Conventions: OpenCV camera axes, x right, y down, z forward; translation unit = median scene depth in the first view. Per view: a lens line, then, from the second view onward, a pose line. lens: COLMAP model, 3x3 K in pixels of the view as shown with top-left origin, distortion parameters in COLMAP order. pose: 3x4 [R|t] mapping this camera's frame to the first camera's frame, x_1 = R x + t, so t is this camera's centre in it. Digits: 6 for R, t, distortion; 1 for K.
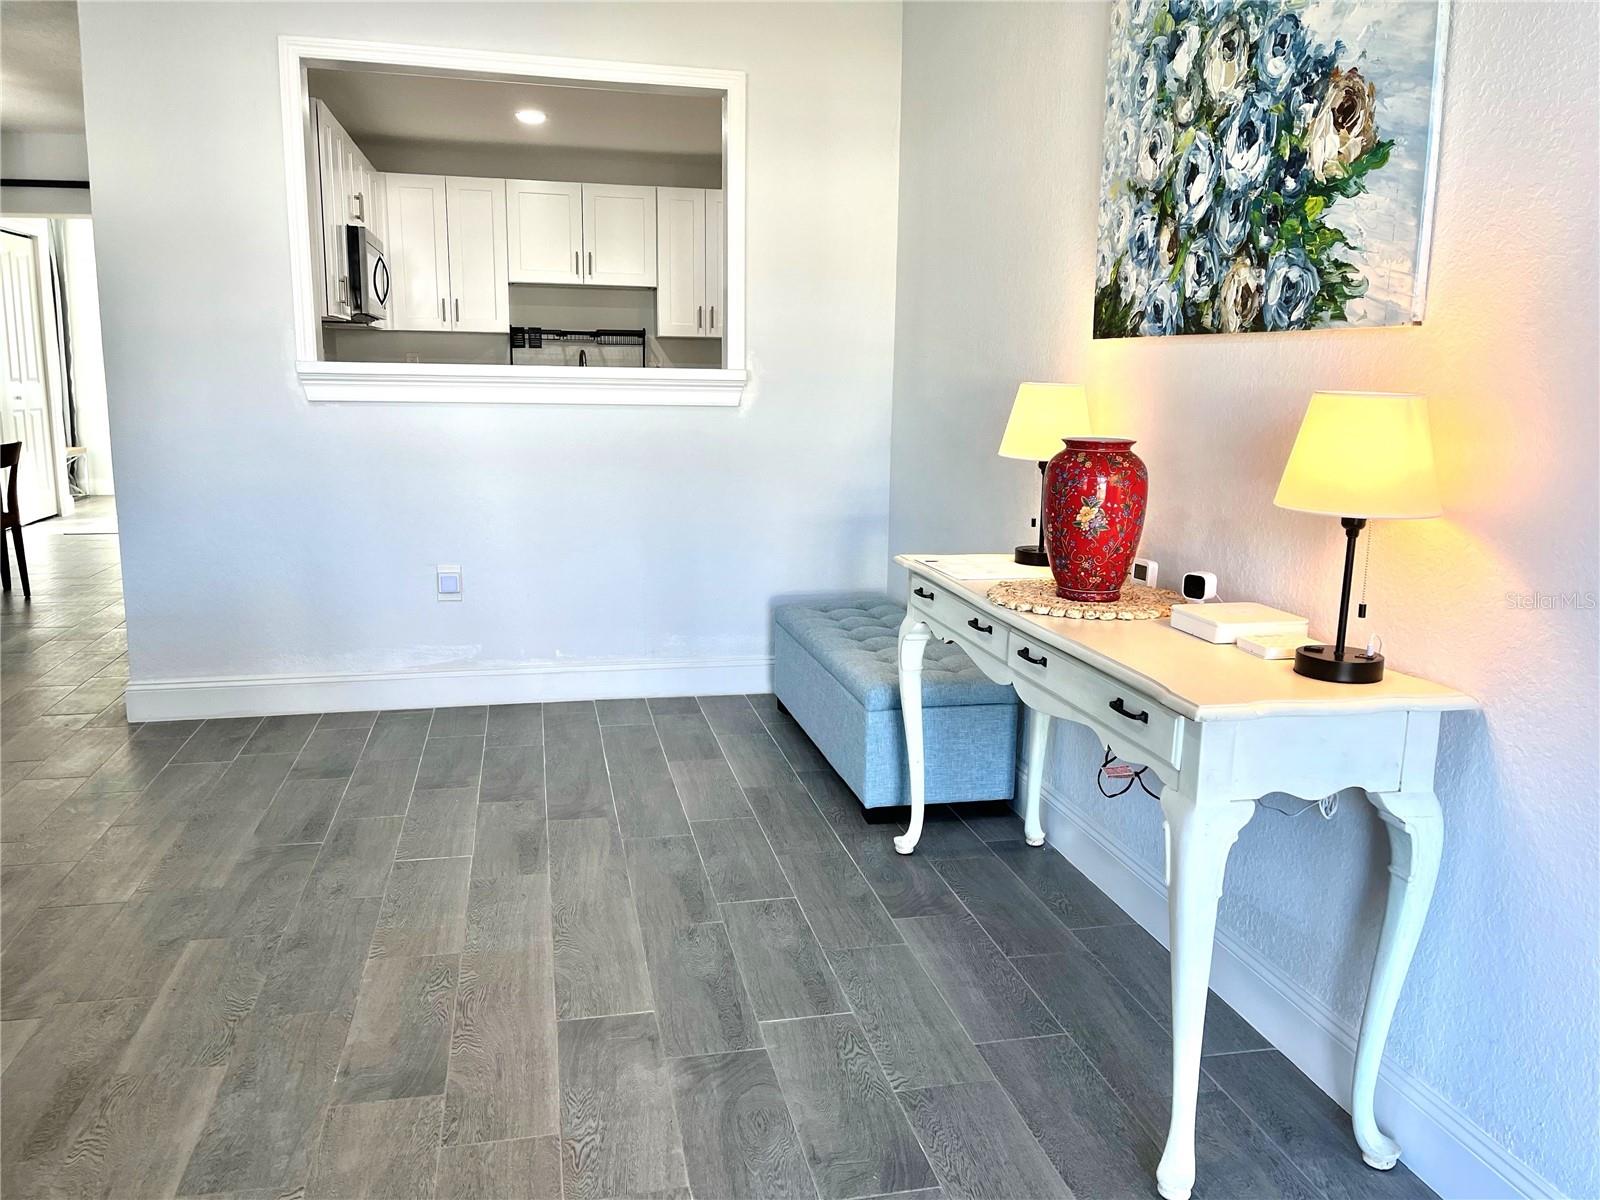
lens RADIAL K [[1208.9, 0, 814.3], [0, 1208.9, 587.5], [0, 0, 1]] dist [0.044762, -0.030006]
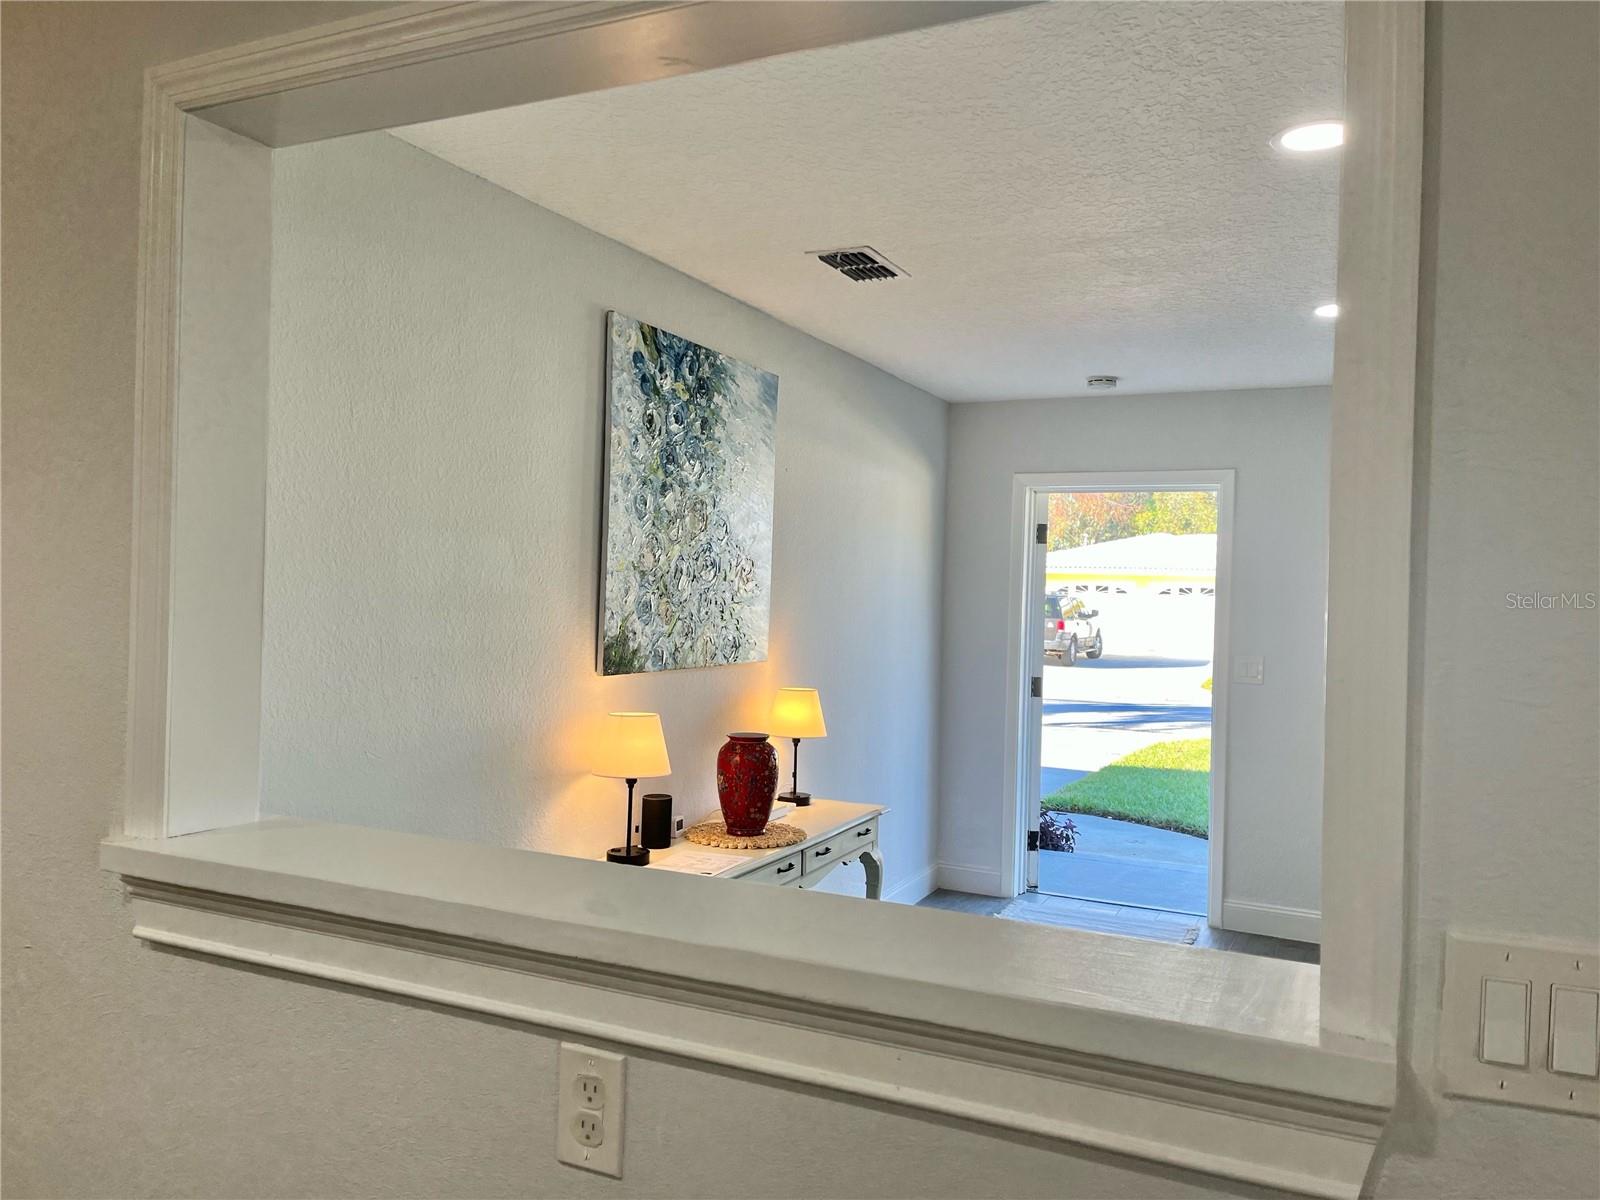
lens RADIAL K [[1208.9, 0, 801.2], [0, 1208.9, 598.1], [0, 0, 1]] dist [0.044762, -0.030006]
pose [[-0.775488, -0.027719, 0.630754, -0.756469], [0.083095, 0.985865, 0.145486, -0.480863], [-0.625870, 0.165235, -0.762223, 1.941976]]
